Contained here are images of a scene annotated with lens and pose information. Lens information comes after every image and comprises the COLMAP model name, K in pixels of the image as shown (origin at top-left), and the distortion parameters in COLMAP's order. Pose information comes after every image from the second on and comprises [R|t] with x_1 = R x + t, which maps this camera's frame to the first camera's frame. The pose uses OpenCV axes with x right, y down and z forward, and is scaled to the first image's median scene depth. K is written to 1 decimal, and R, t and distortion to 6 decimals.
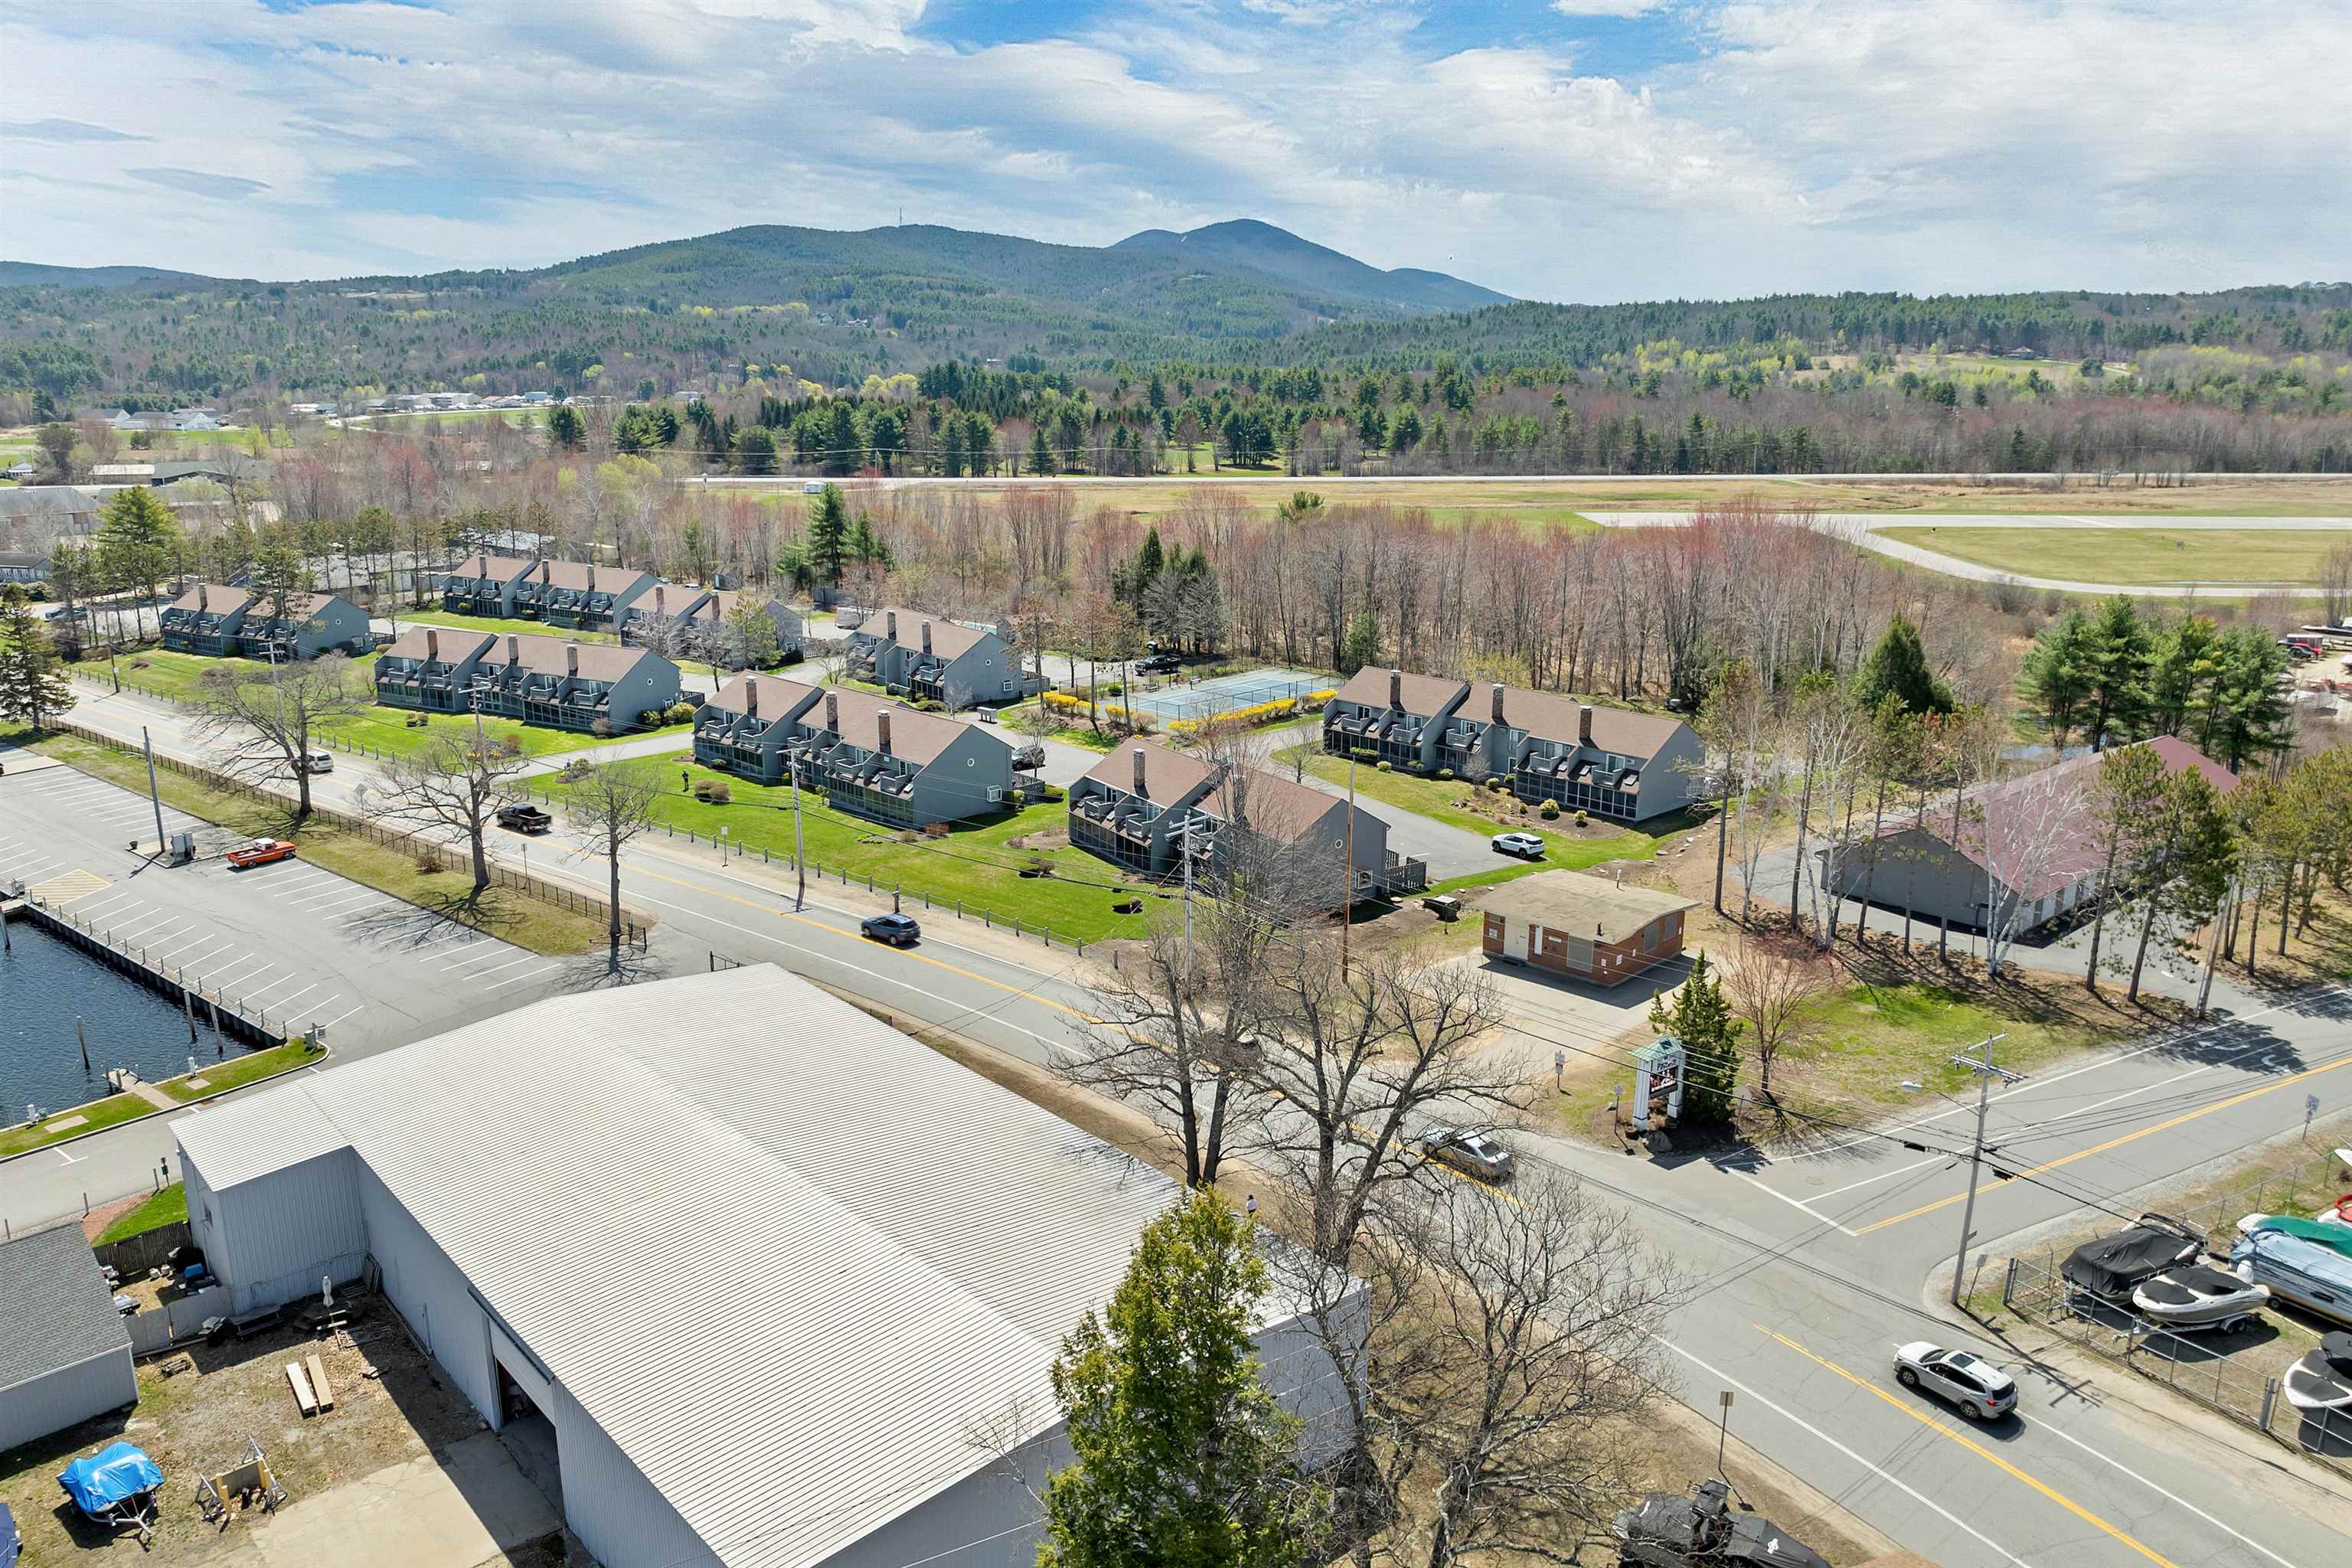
lens RADIAL K [[1685.9, 0, 1155.1], [0, 1685.9, 779.8], [0, 0, 1]] dist [-0.040713, -0.002902]
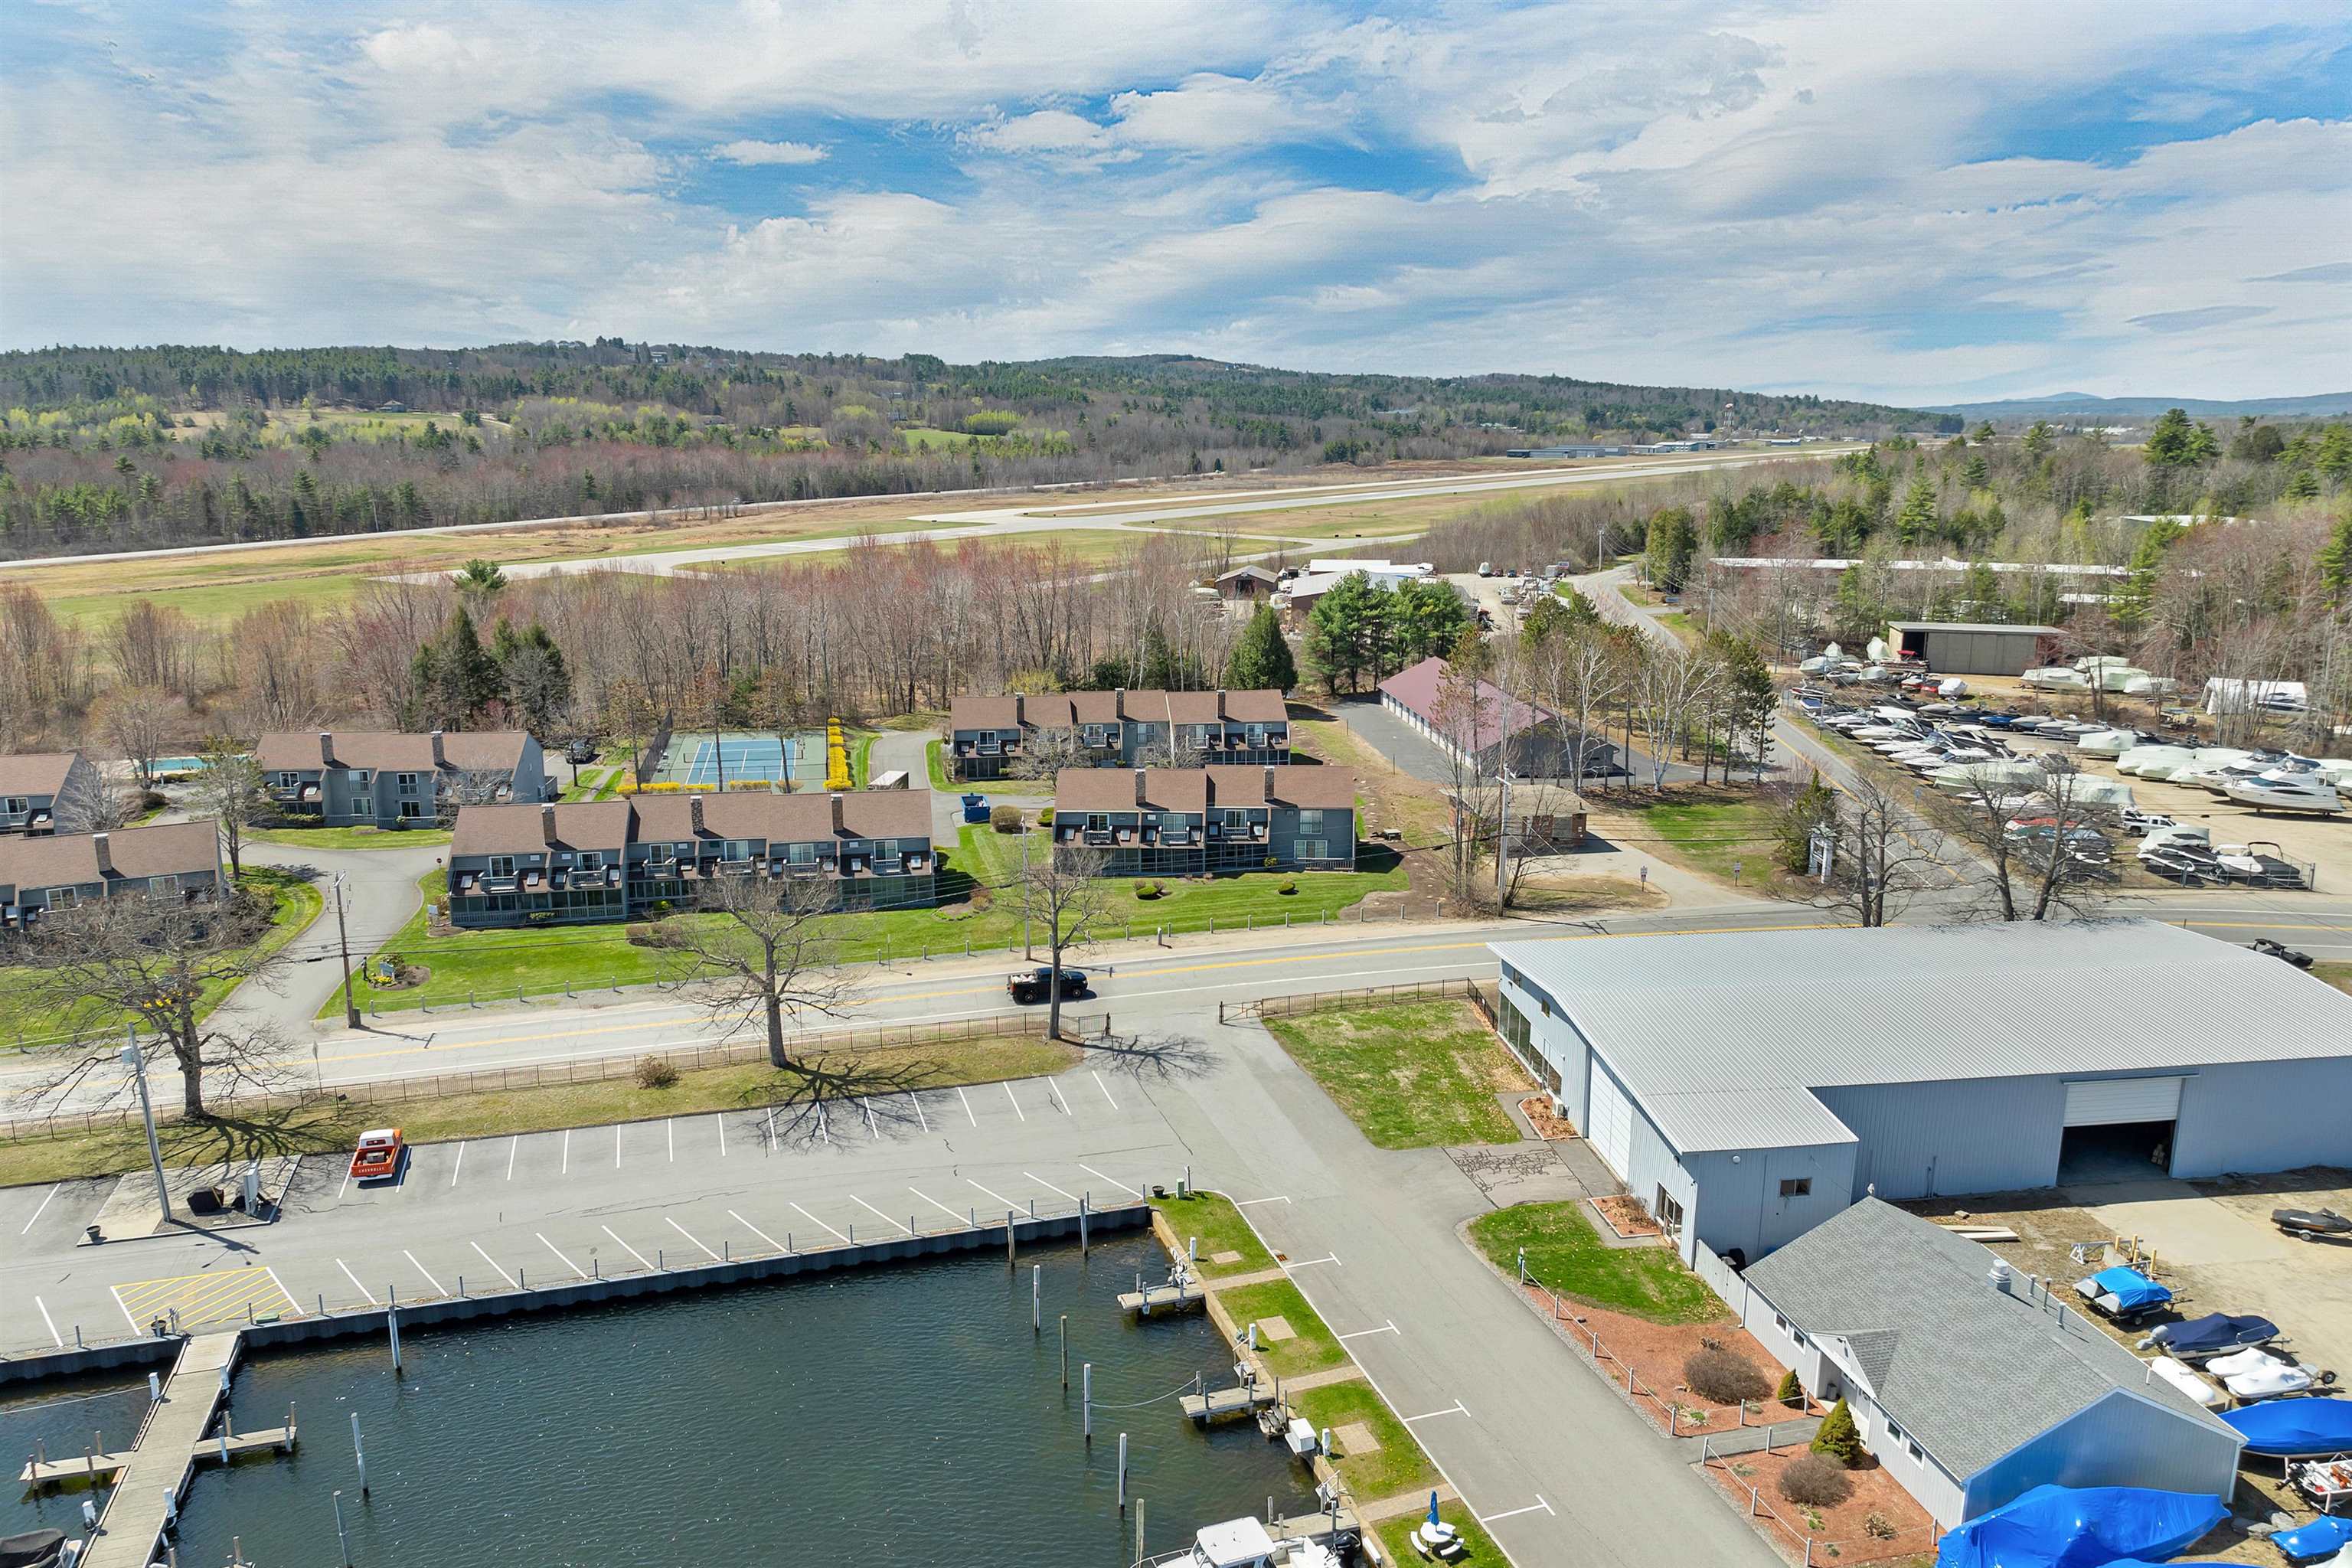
lens RADIAL K [[1702.4, 0, 1157.8], [0, 1702.4, 778.4], [0, 0, 1]] dist [-0.036825, 0.001176]
pose [[0.565656, -0.174847, 0.805892, -0.198571], [0.202406, 0.976807, 0.069859, -0.019212], [-0.799415, 0.123601, 0.587927, 0.078437]]
